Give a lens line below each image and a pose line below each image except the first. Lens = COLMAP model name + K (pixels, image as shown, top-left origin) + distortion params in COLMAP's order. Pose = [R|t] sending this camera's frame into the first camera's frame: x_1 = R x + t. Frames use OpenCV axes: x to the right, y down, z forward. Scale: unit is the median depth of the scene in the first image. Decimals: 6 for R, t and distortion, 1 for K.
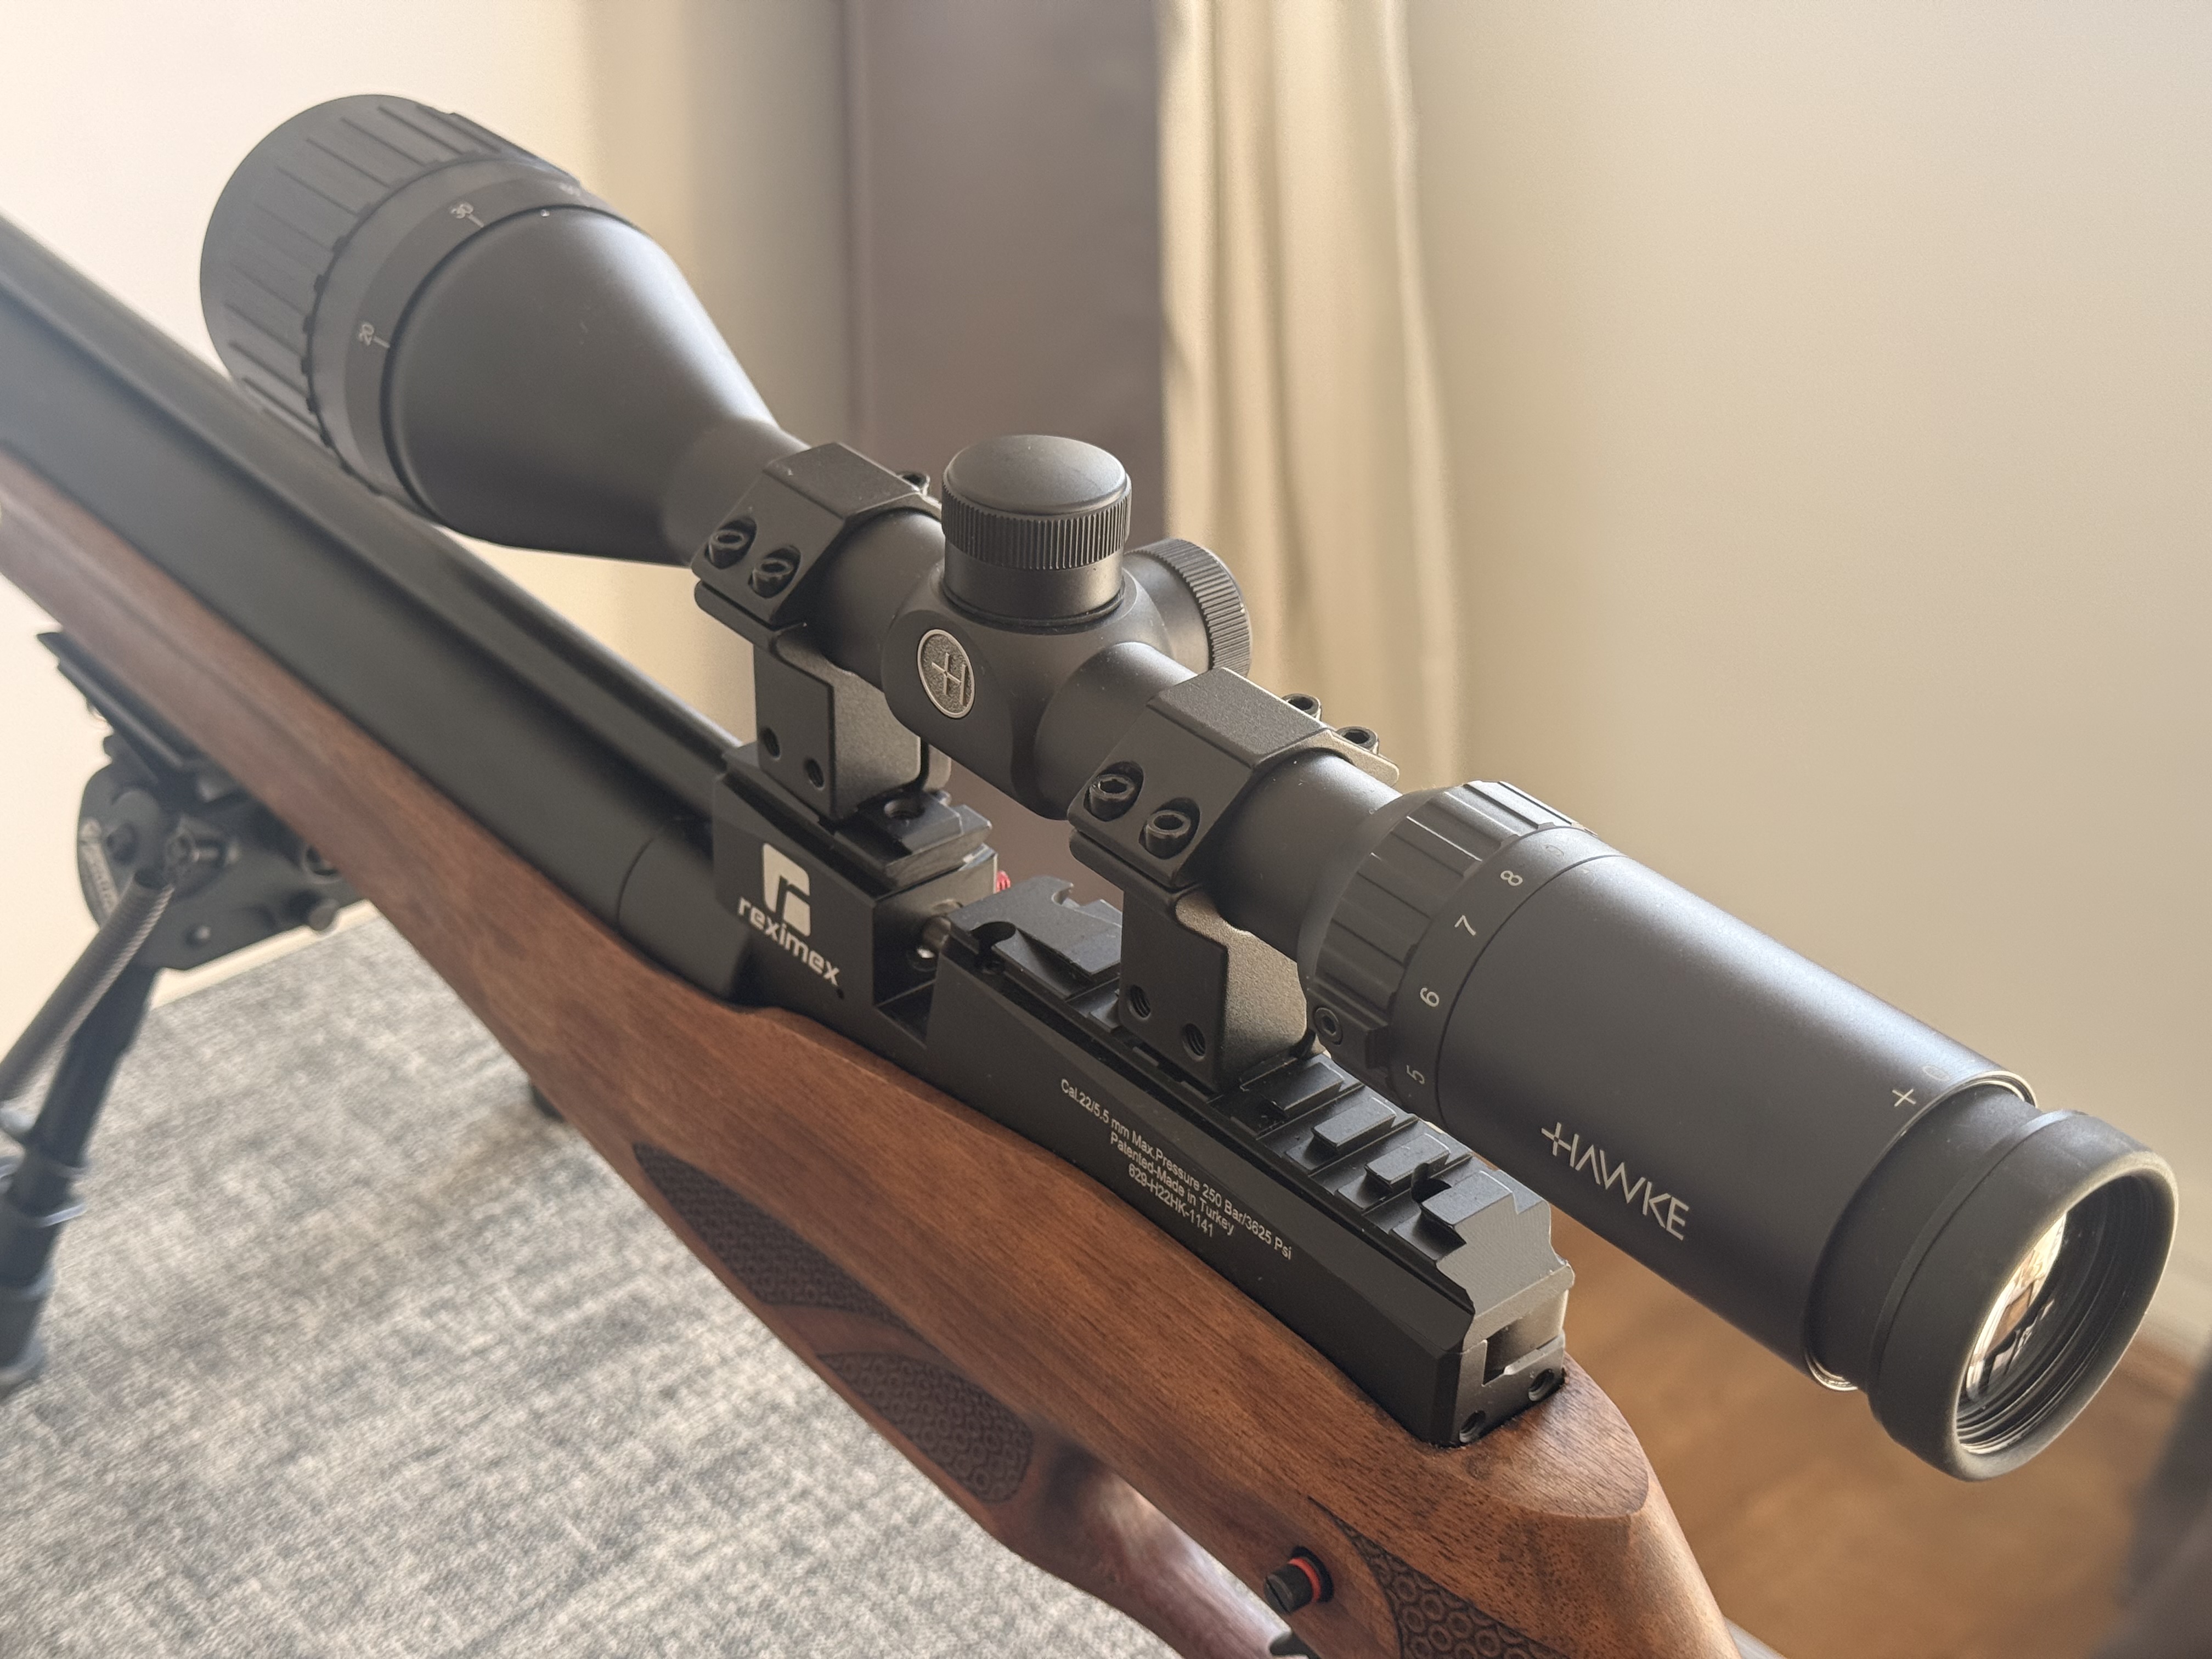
lens RADIAL K [[3098.7, 0, 1106.0], [0, 3098.7, 829.5], [0, 0, 1]] dist [0.138061, -0.178944]
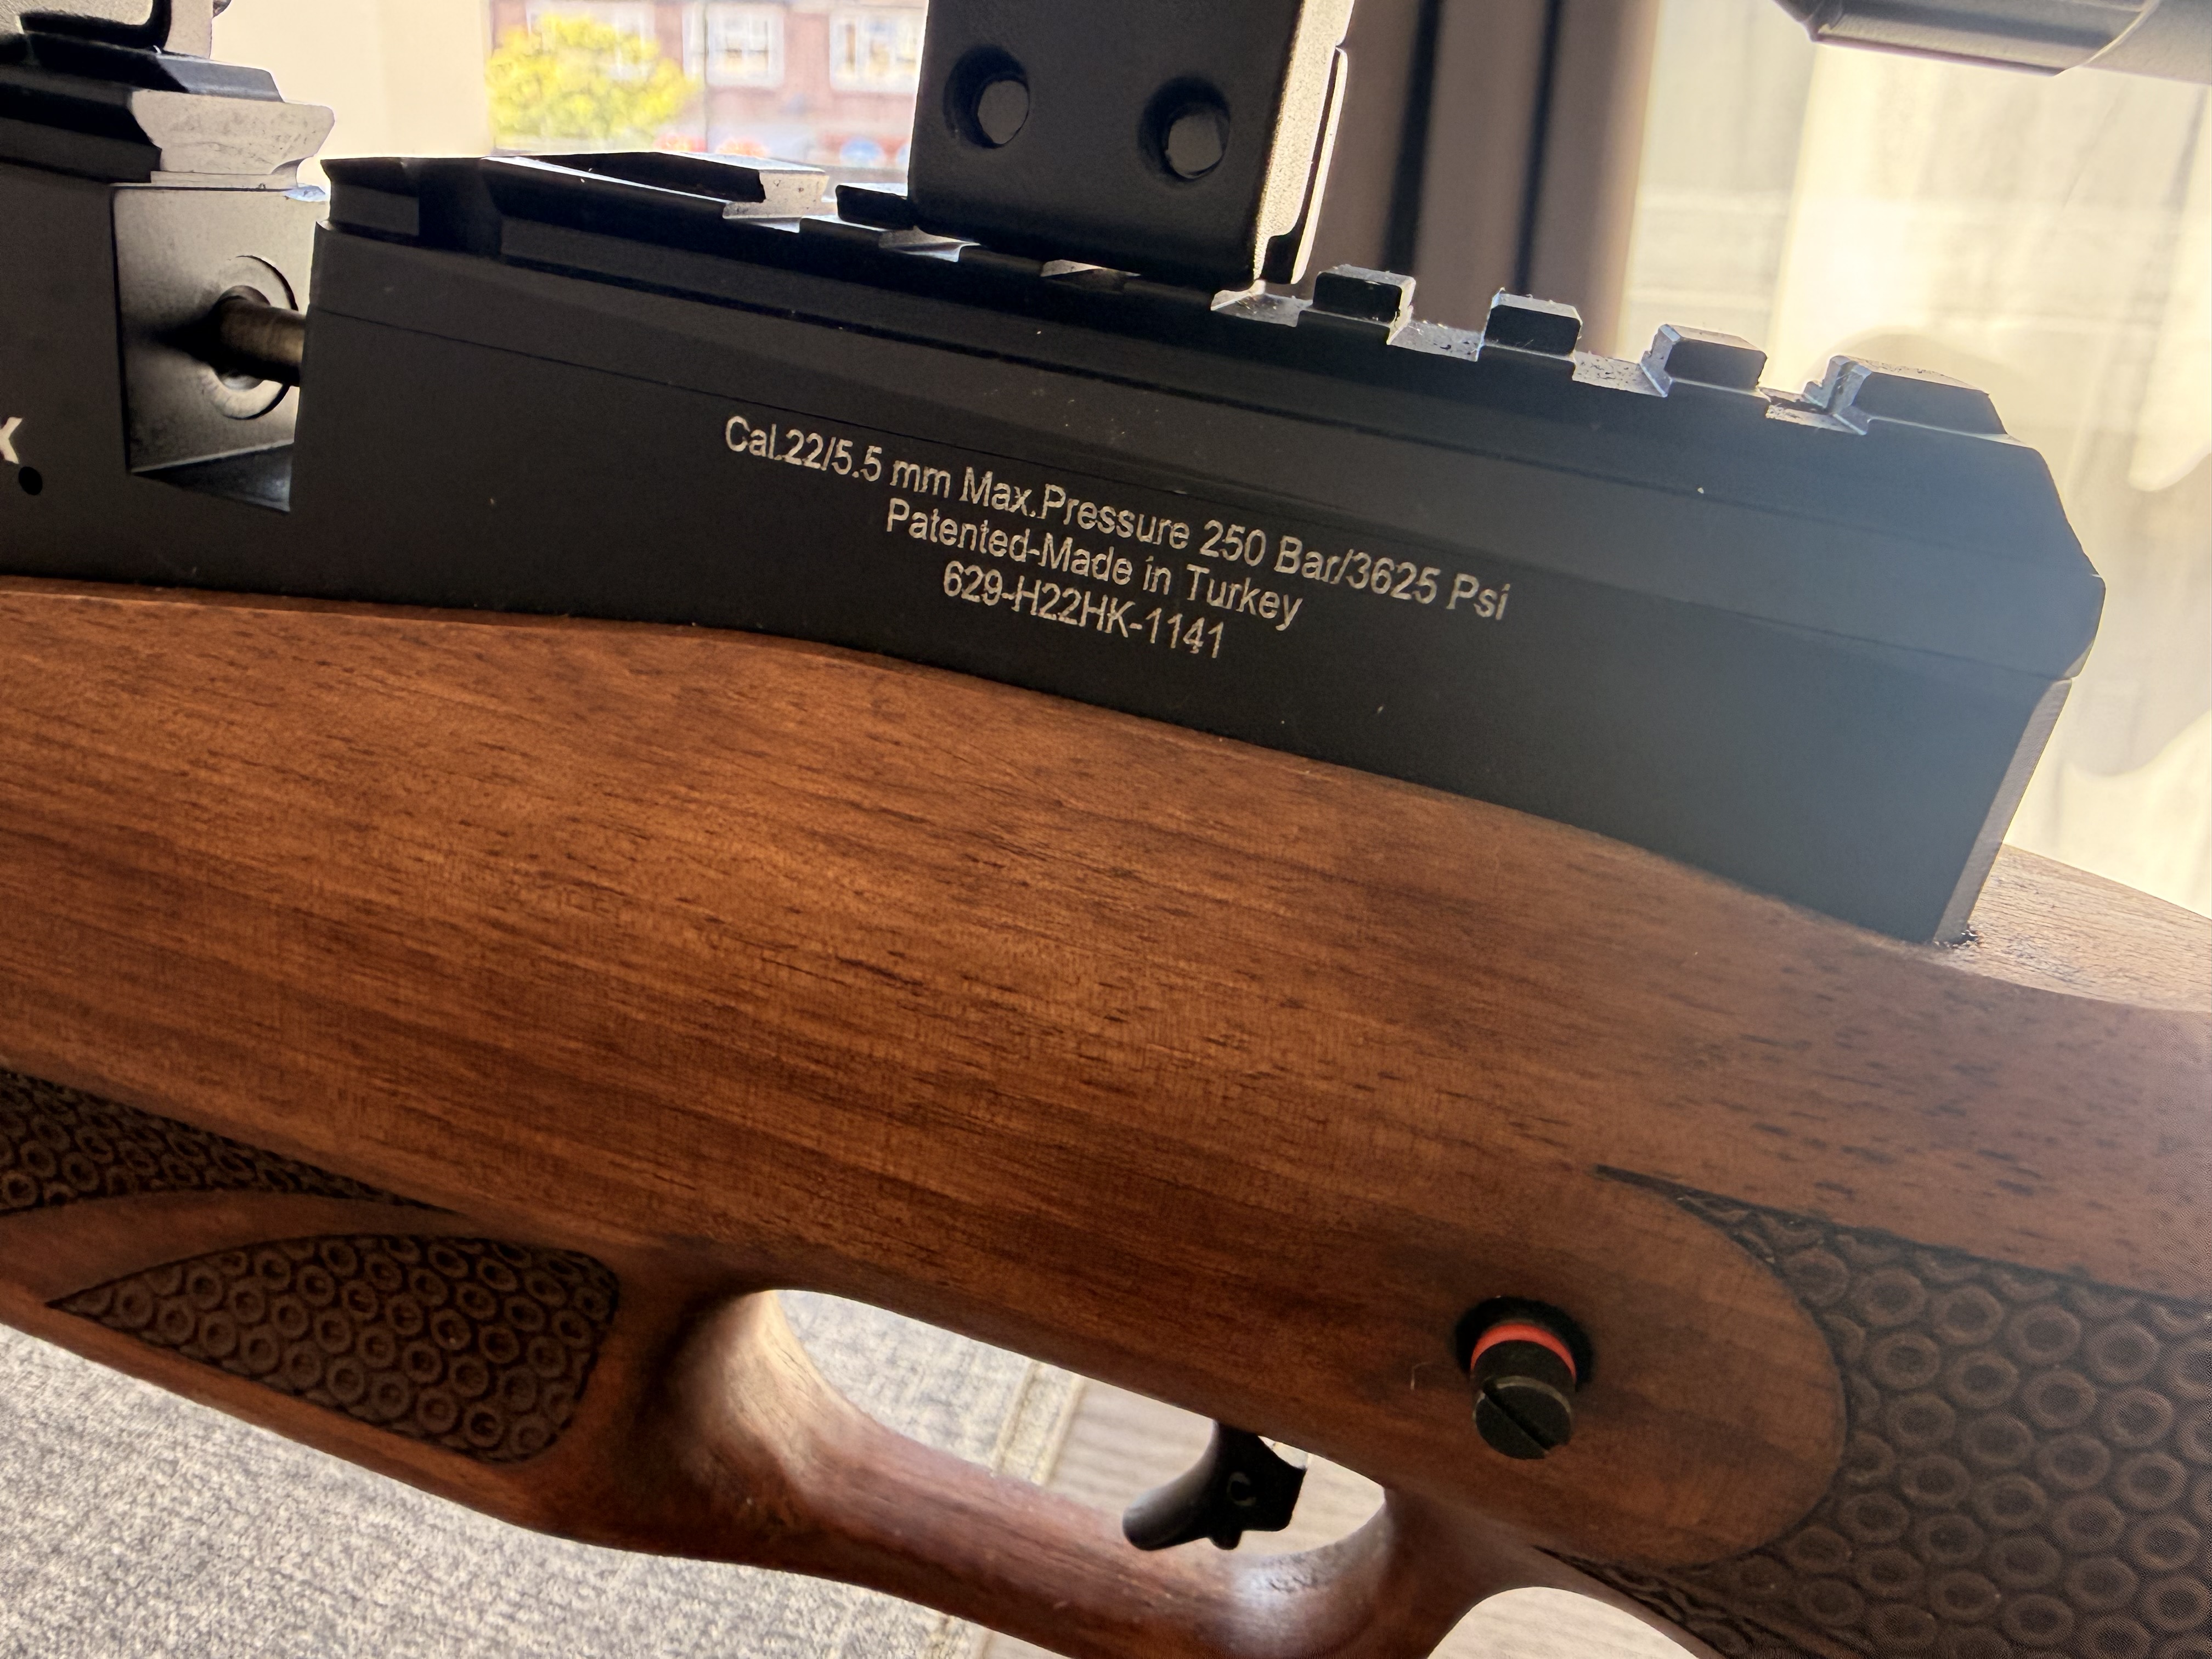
lens RADIAL K [[1777.7, 0, 1106.0], [0, 1777.7, 829.5], [0, 0, 1]] dist [0.025251, -0.058526]
pose [[0.836439, -0.140452, 0.529758, -0.103009], [0.173187, 0.984812, -0.012348, 0.140391], [-0.519978, 0.102076, 0.848059, 0.724218]]
